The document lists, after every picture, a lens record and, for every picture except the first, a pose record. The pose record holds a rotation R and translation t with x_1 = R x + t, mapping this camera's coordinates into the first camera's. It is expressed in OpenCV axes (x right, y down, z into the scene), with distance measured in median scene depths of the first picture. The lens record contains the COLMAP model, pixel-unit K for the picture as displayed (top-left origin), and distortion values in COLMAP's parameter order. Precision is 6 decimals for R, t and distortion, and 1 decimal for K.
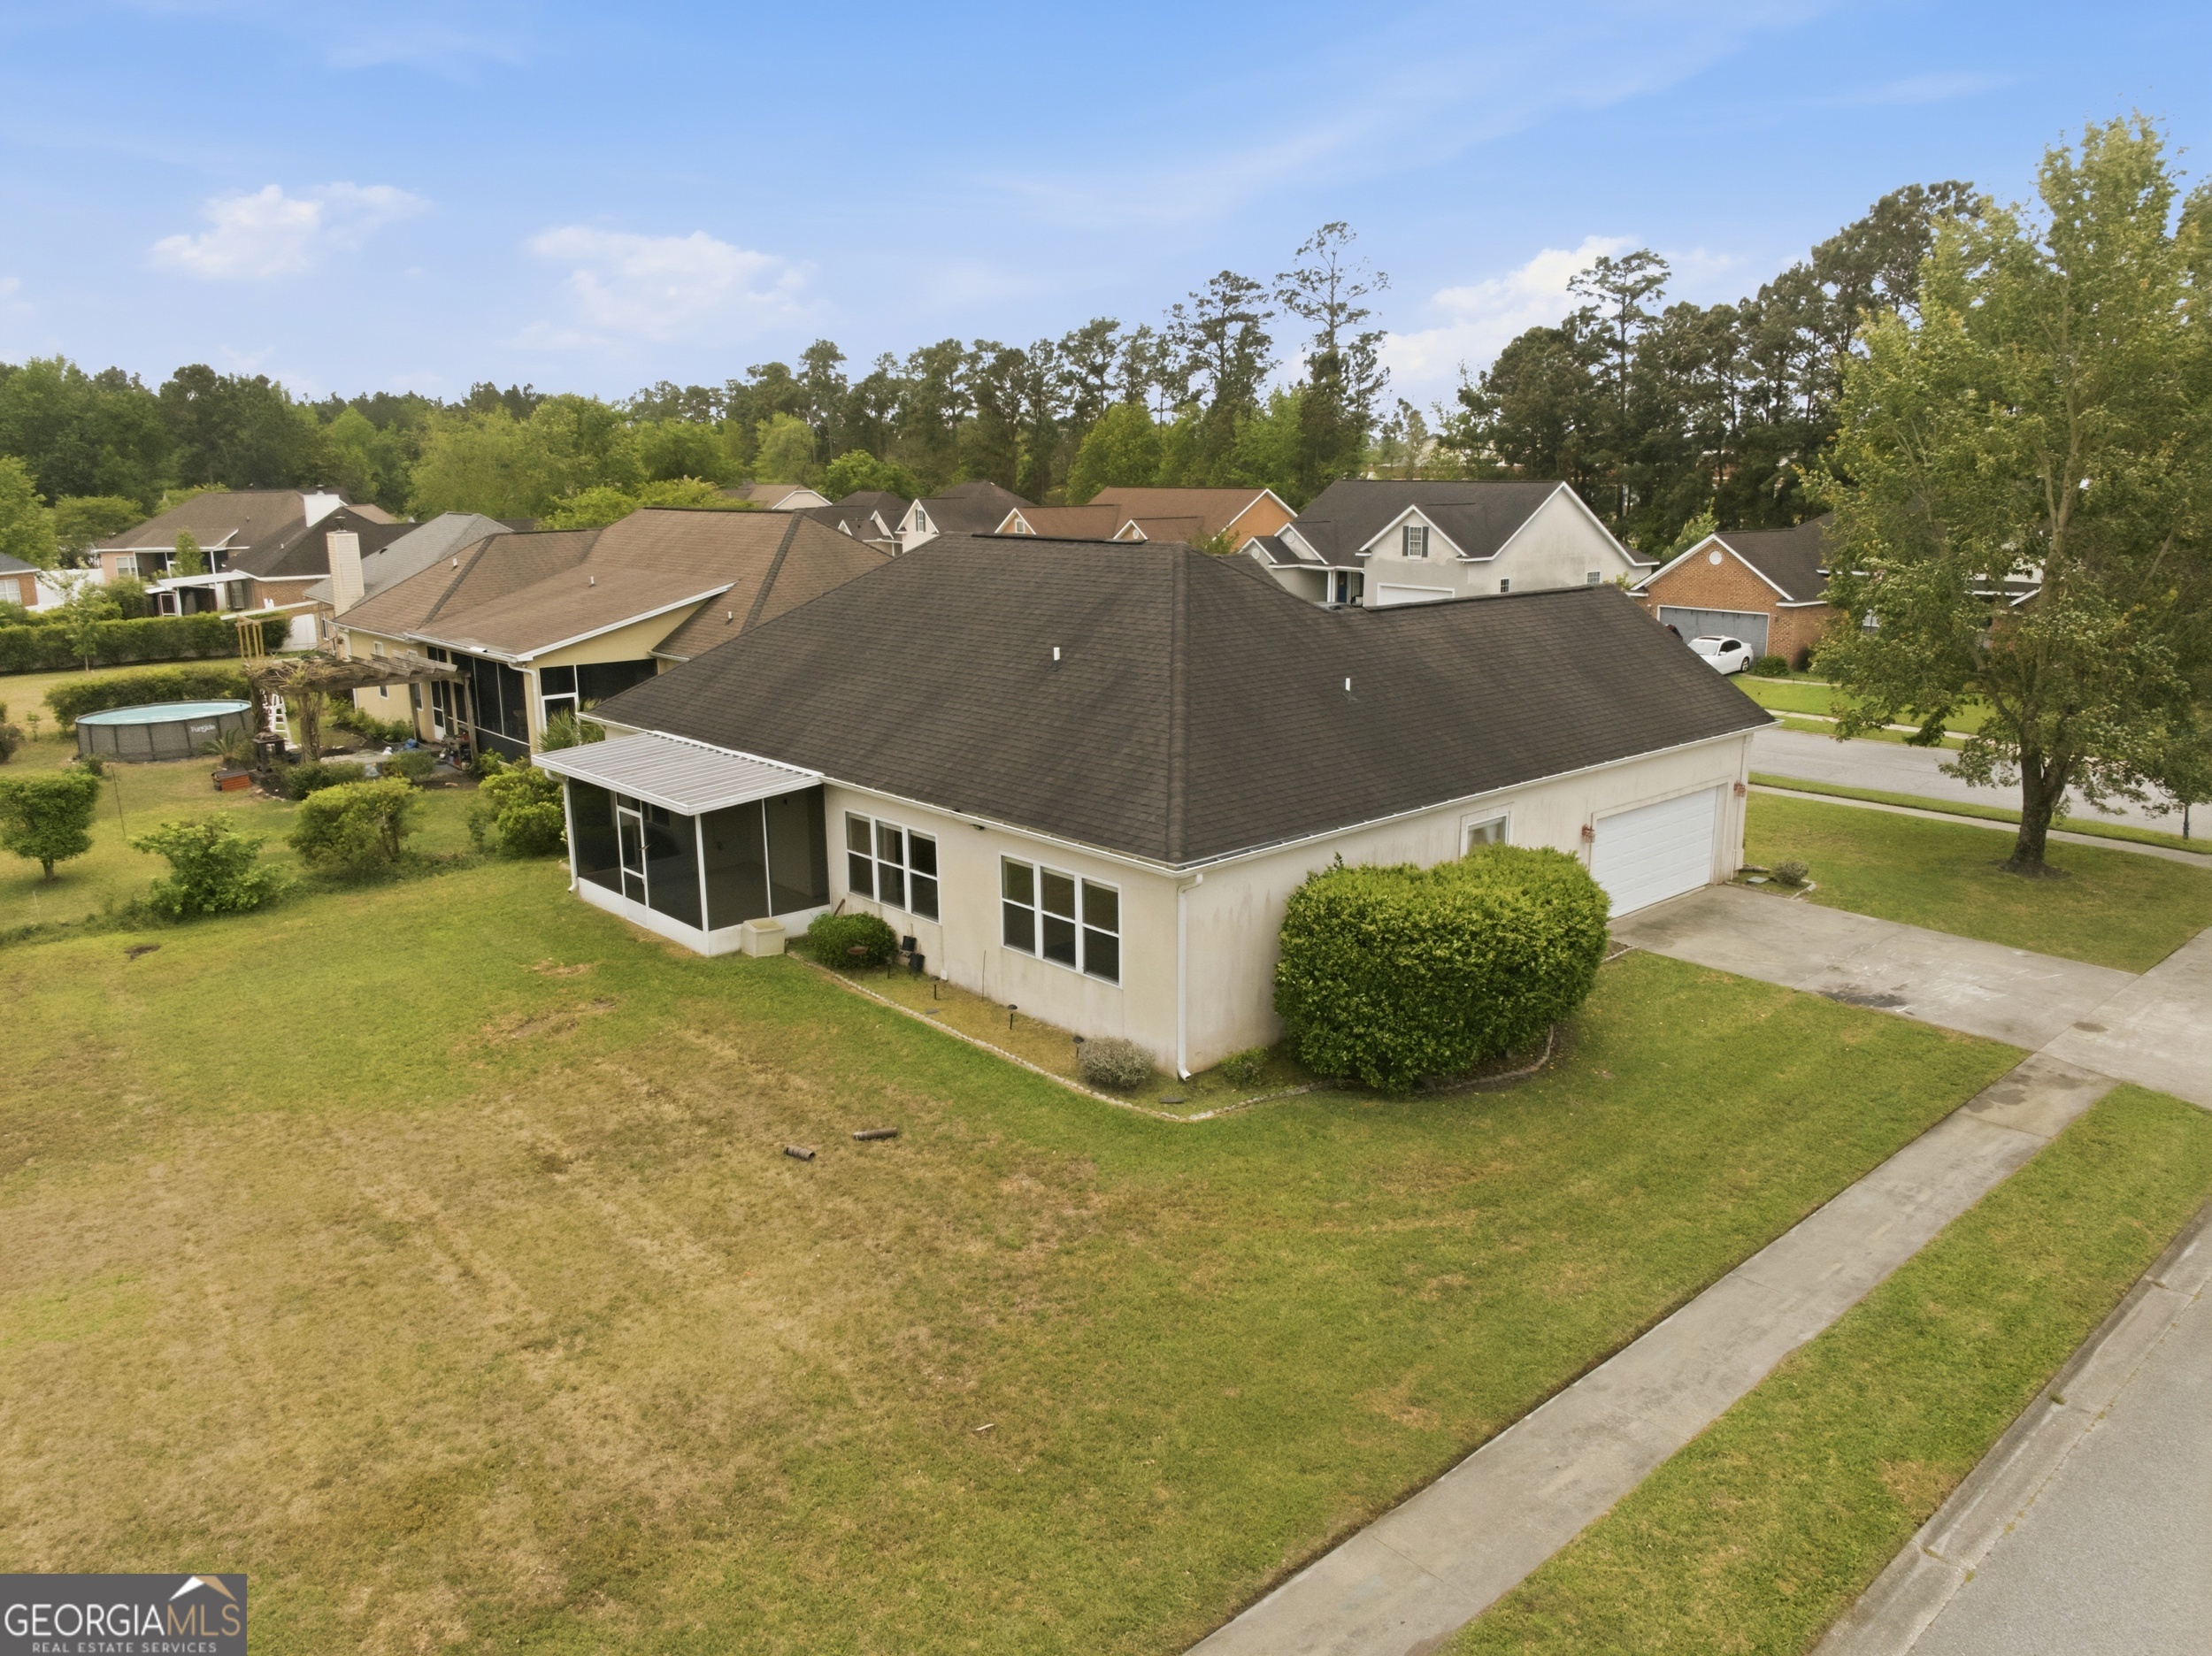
lens RADIAL K [[1559.2, 0, 1122.2], [0, 1559.2, 825.7], [0, 0, 1]] dist [-0.035722, 0.004098]
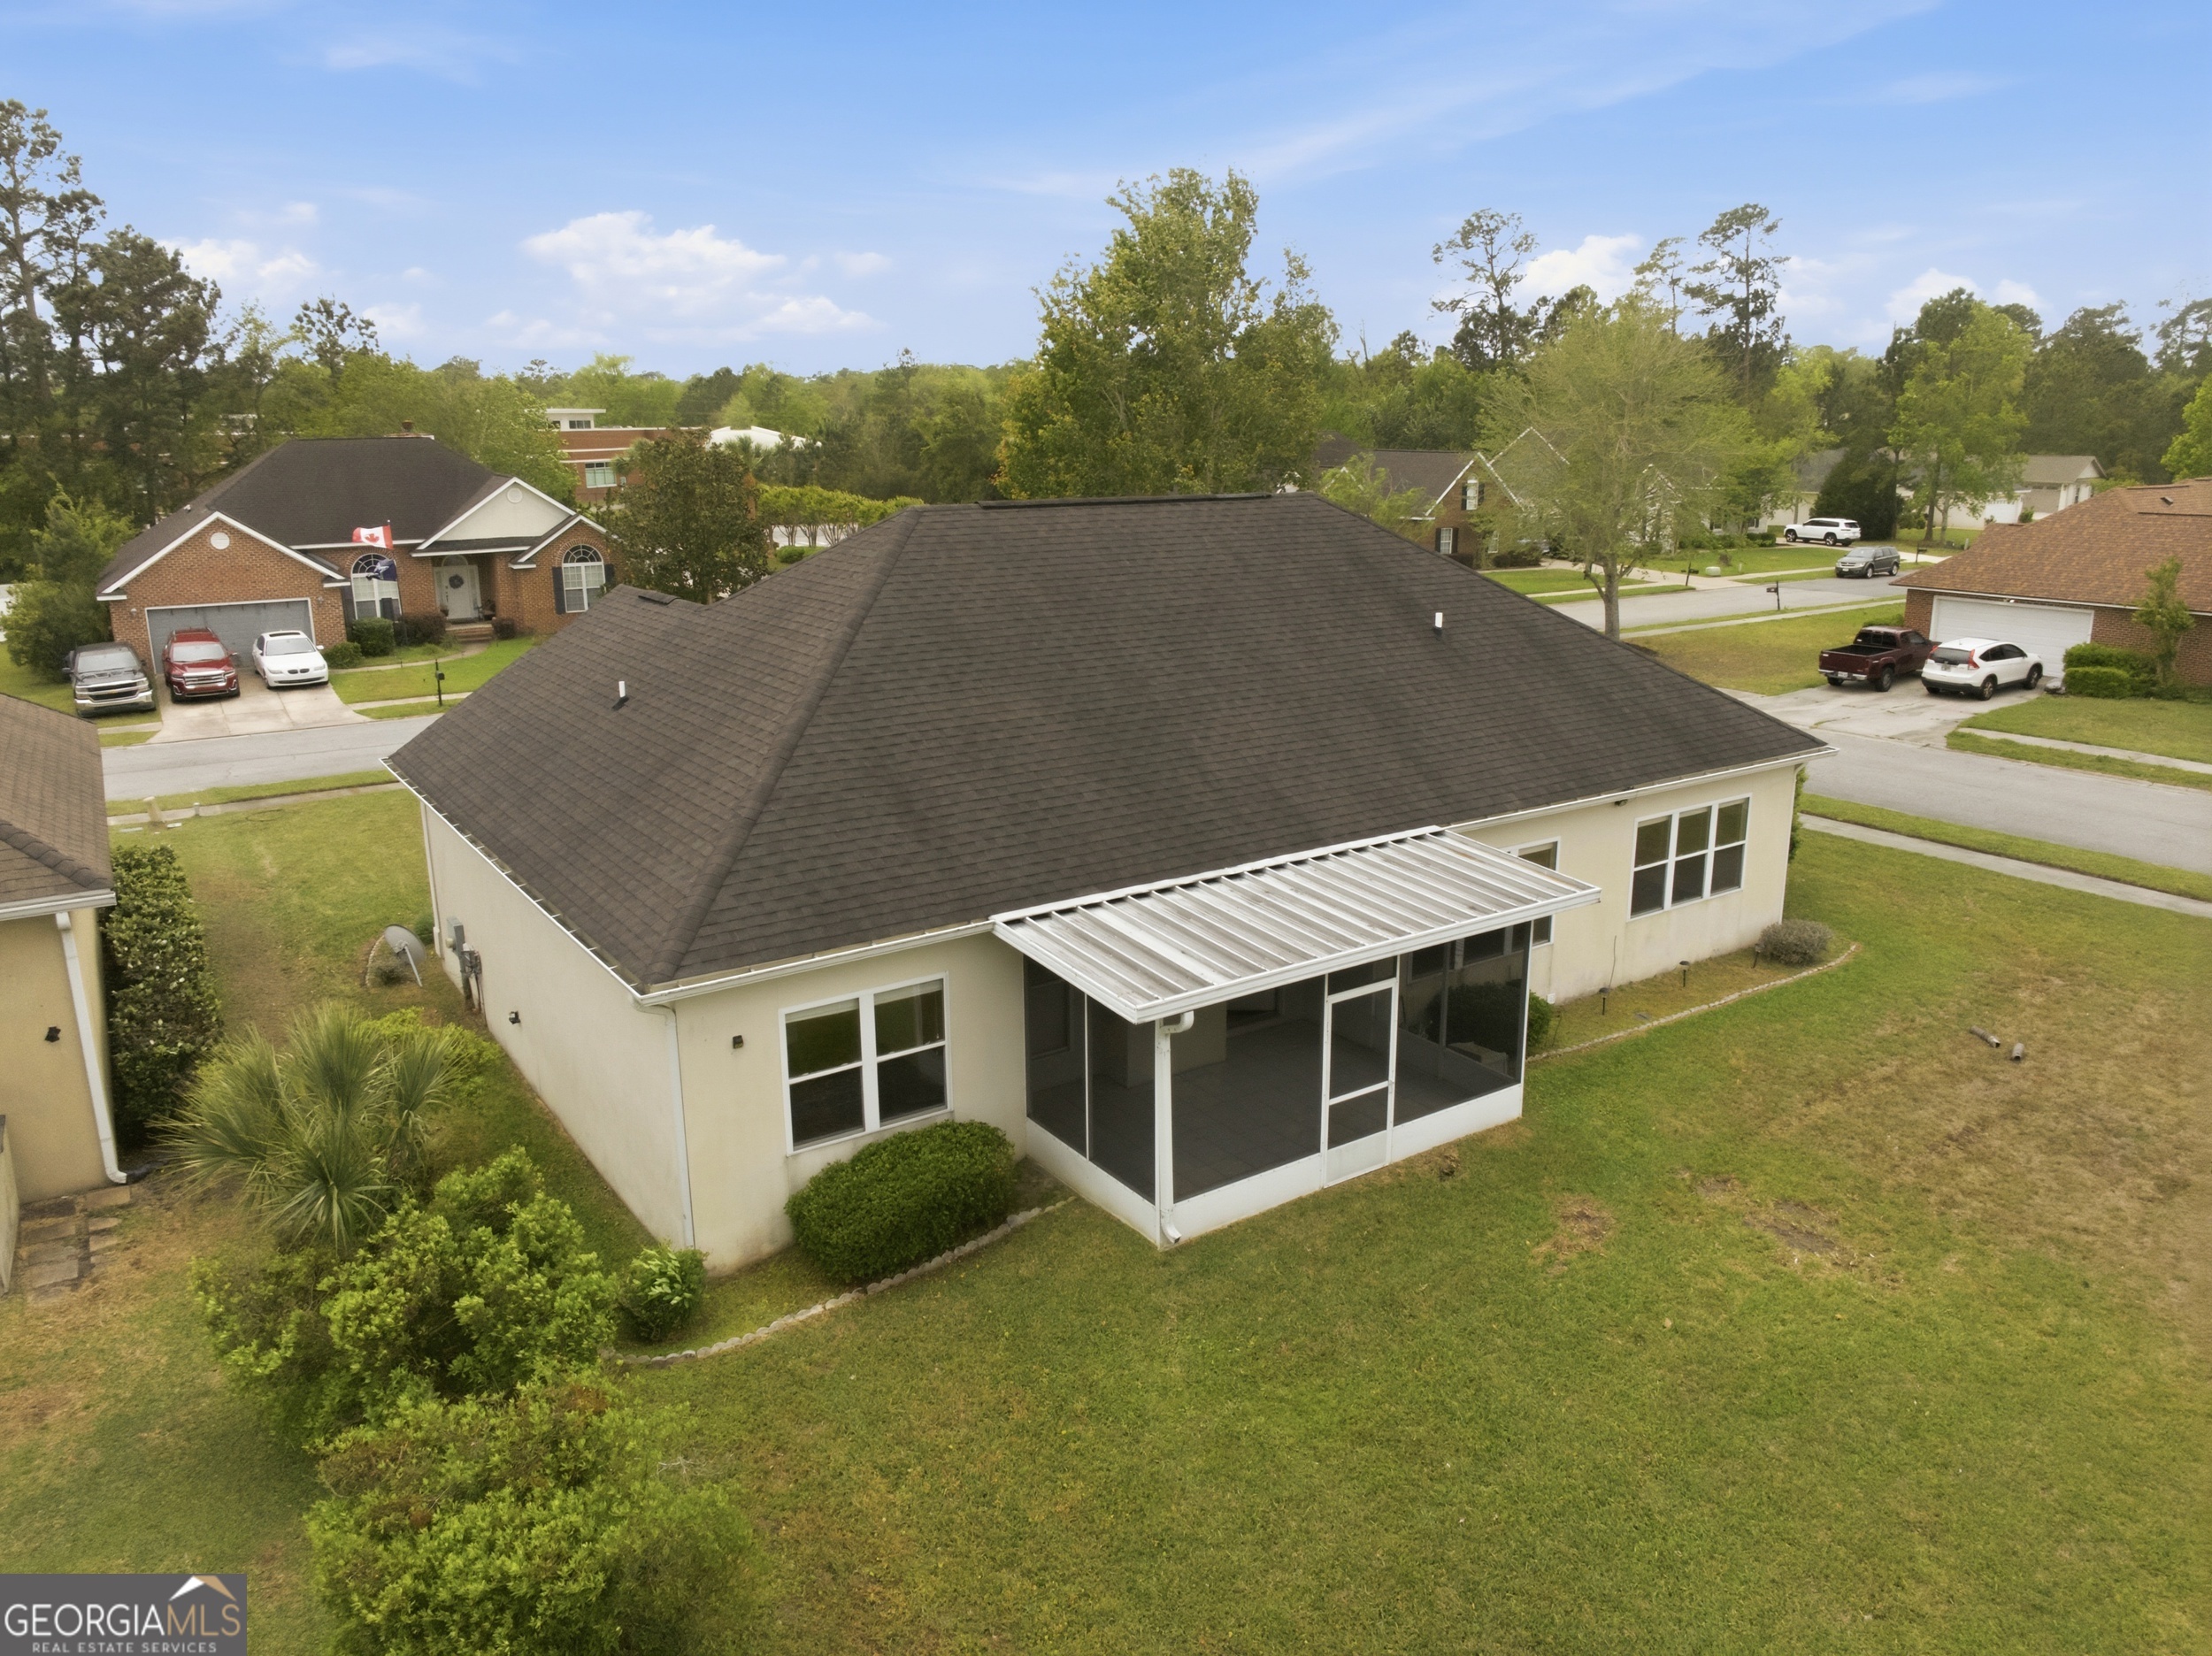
lens RADIAL K [[1548.9, 0, 1168.3], [0, 1548.9, 829.9], [0, 0, 1]] dist [-0.004319, -0.001434]
pose [[0.119606, -0.238260, 0.963808, -1.068843], [0.222749, 0.952469, 0.207814, -0.246665], [-0.967511, 0.189832, 0.166993, 1.182426]]
